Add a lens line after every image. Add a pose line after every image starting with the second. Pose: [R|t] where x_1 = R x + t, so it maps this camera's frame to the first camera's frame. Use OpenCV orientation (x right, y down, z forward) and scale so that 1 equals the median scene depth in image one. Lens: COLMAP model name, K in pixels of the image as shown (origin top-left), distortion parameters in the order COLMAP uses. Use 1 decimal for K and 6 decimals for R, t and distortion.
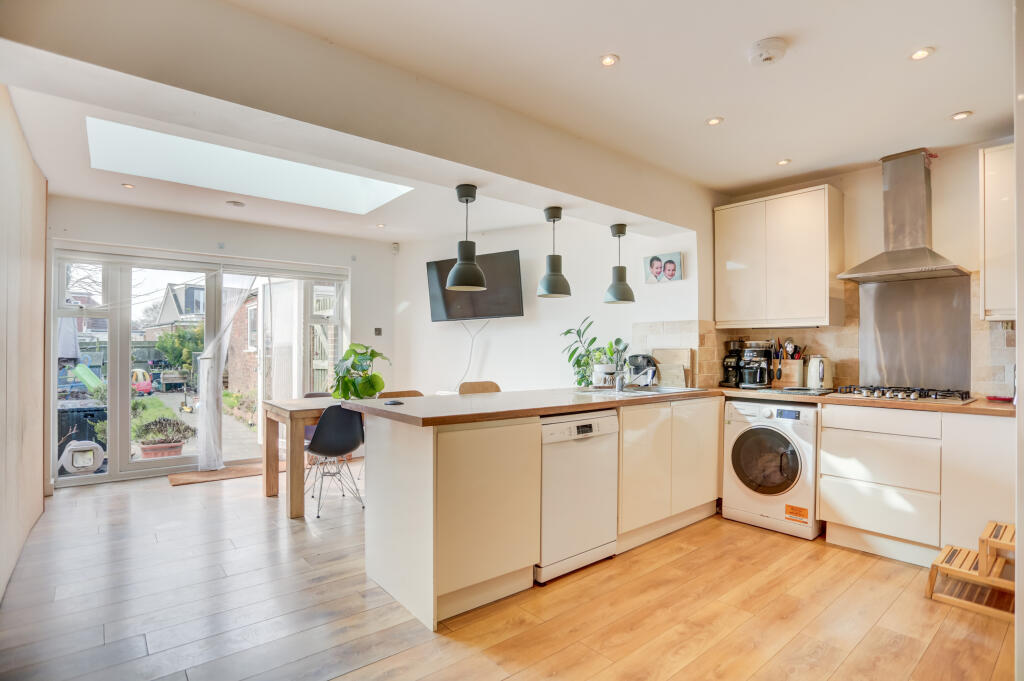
lens RADIAL K [[511.7, 0, 509.0], [0, 511.7, 346.0], [0, 0, 1]] dist [-0.055400, 0.011572]
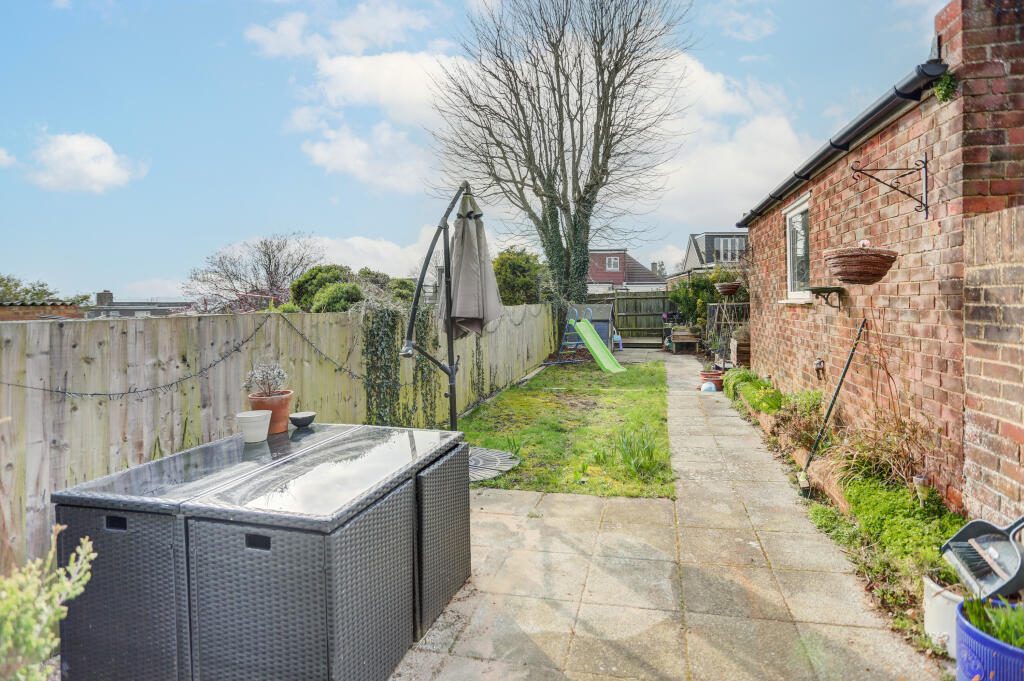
lens RADIAL K [[511.7, 0, 519.5], [0, 511.7, 297.9], [0, 0, 1]] dist [-0.055400, 0.011572]
pose [[0.592074, -0.013834, -0.805765, -0.164386], [0.016793, 0.999847, -0.004826, 0.002493], [0.805708, -0.010673, 0.592216, 0.296008]]
